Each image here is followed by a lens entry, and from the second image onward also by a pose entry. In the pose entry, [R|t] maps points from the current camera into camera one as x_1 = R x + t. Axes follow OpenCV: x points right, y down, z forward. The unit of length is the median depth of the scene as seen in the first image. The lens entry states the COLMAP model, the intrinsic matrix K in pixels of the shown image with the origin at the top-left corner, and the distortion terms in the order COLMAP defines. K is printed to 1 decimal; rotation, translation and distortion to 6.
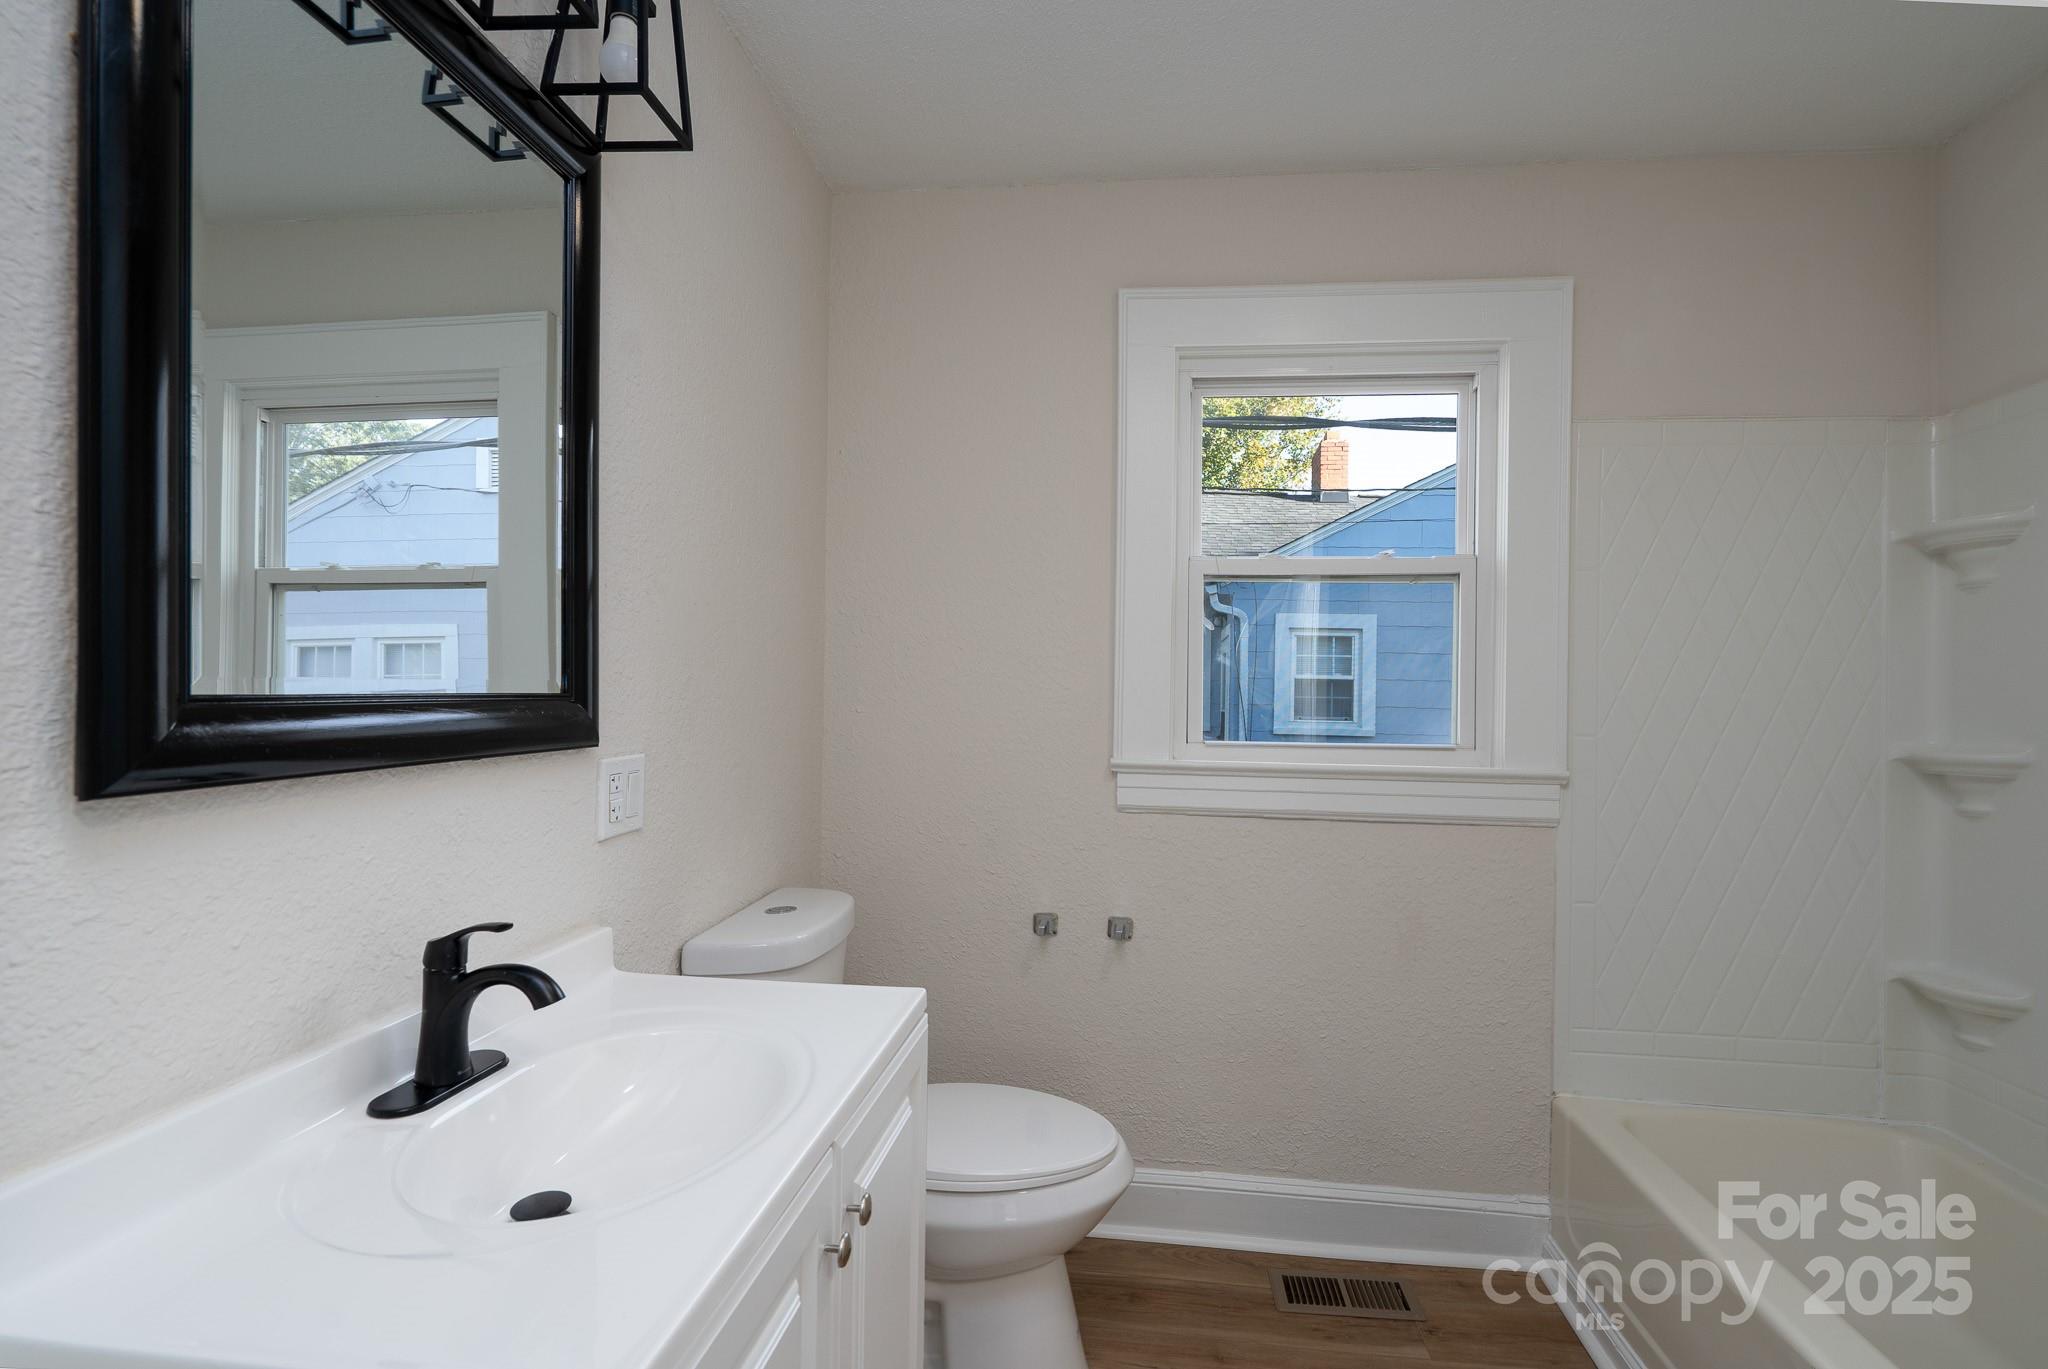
lens RADIAL K [[943.3, 0, 1004.9], [0, 943.3, 698.9], [0, 0, 1]] dist [-0.003188, 0.000542]
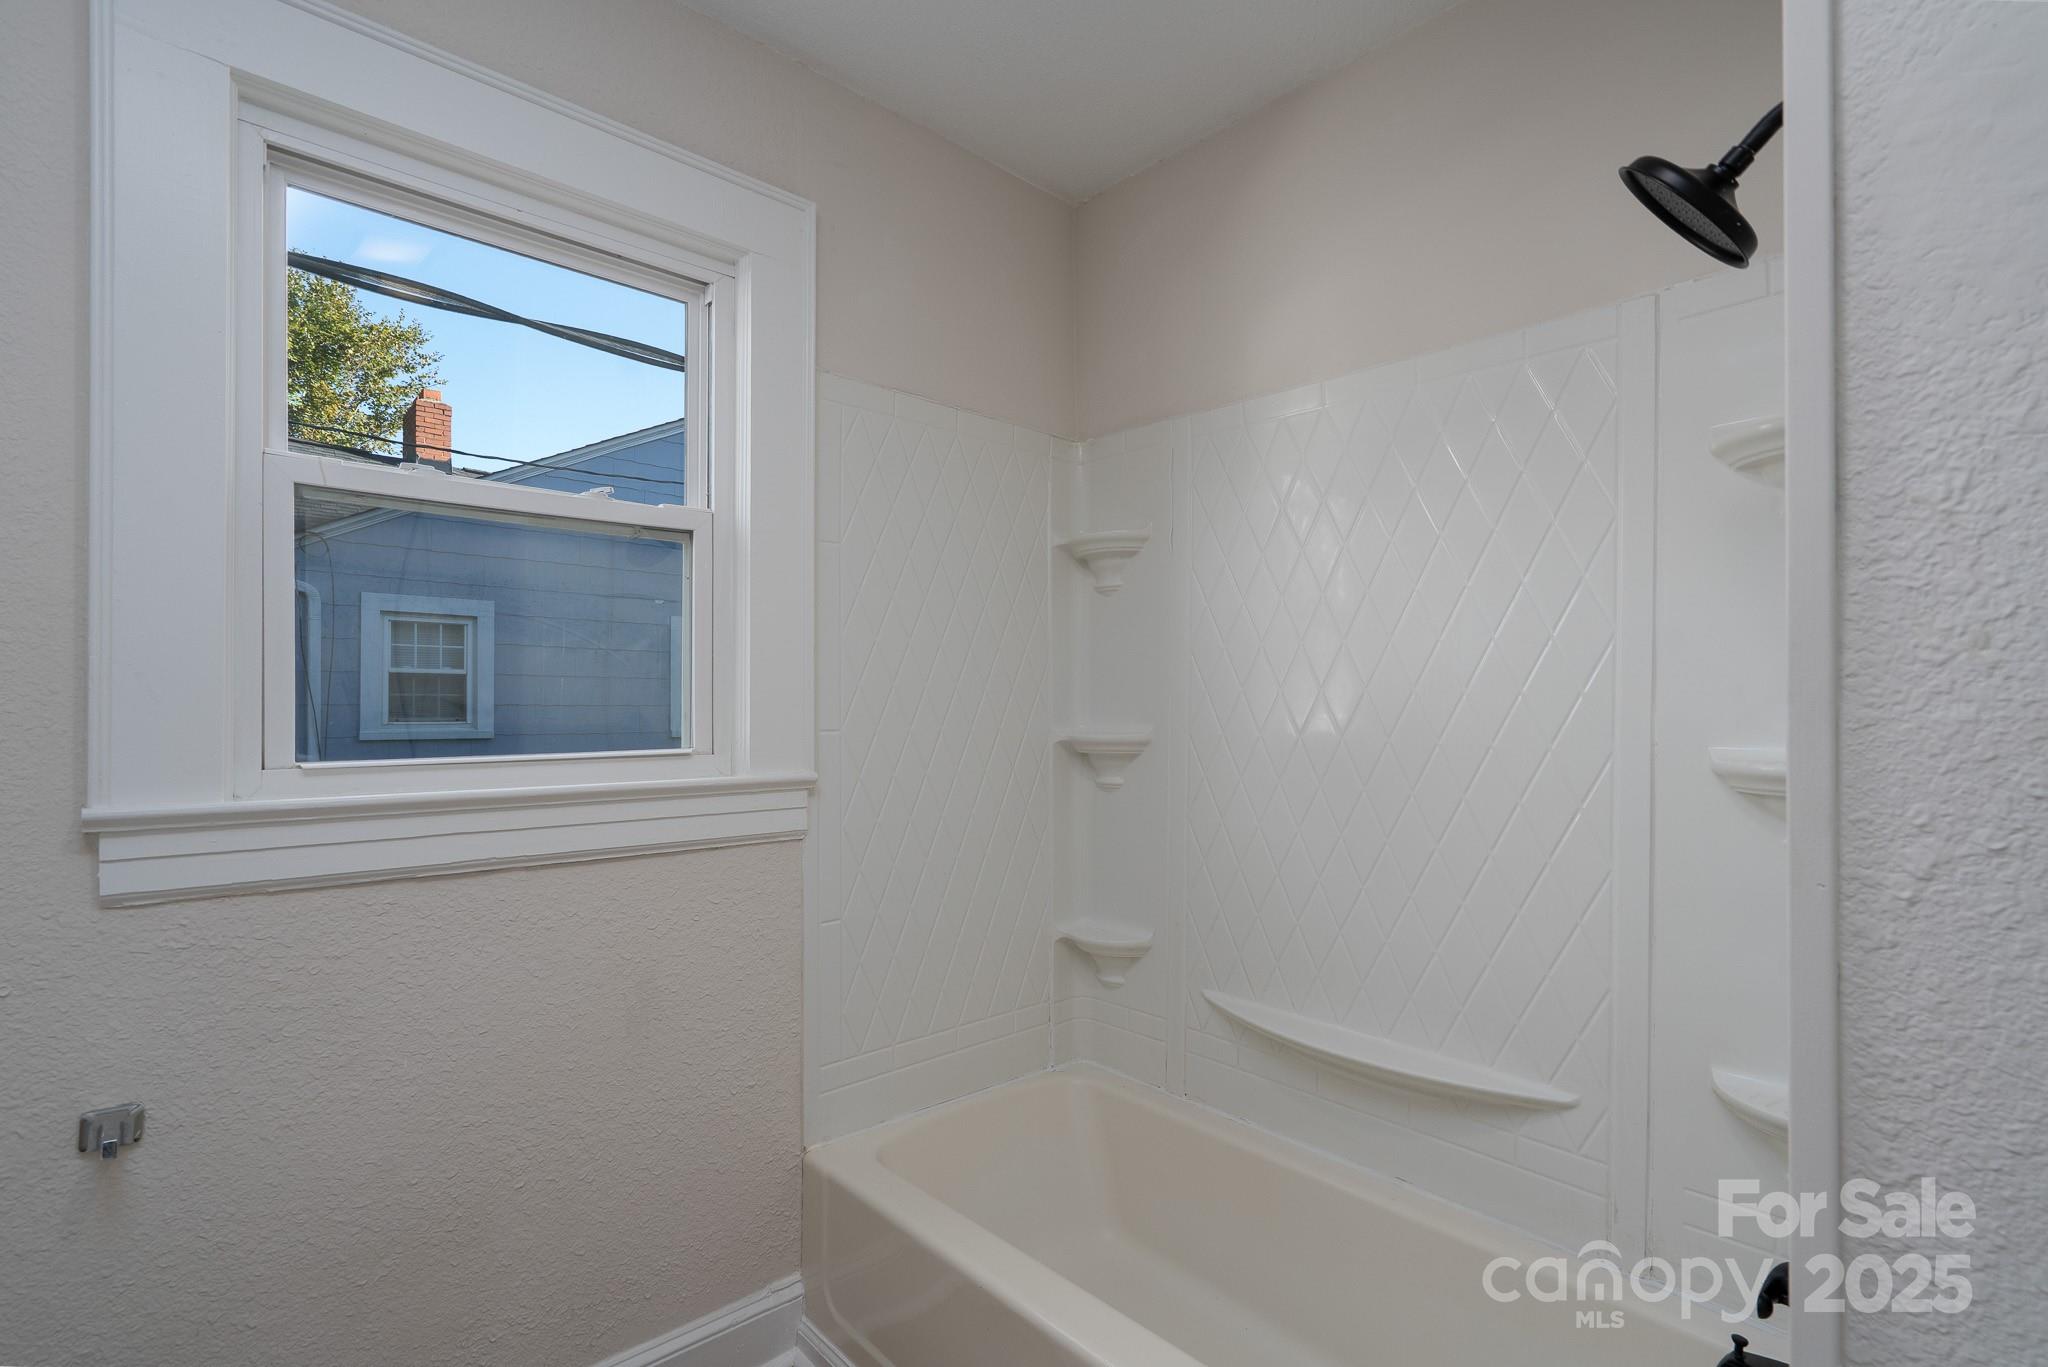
lens RADIAL K [[943.3, 0, 1004.9], [0, 943.3, 697.9], [0, 0, 1]] dist [-0.003188, 0.000542]
pose [[0.631671, -0.010953, 0.775159, 0.035946], [0.009396, 0.999935, 0.006472, 0.003264], [-0.775180, 0.003195, 0.631732, 0.310279]]
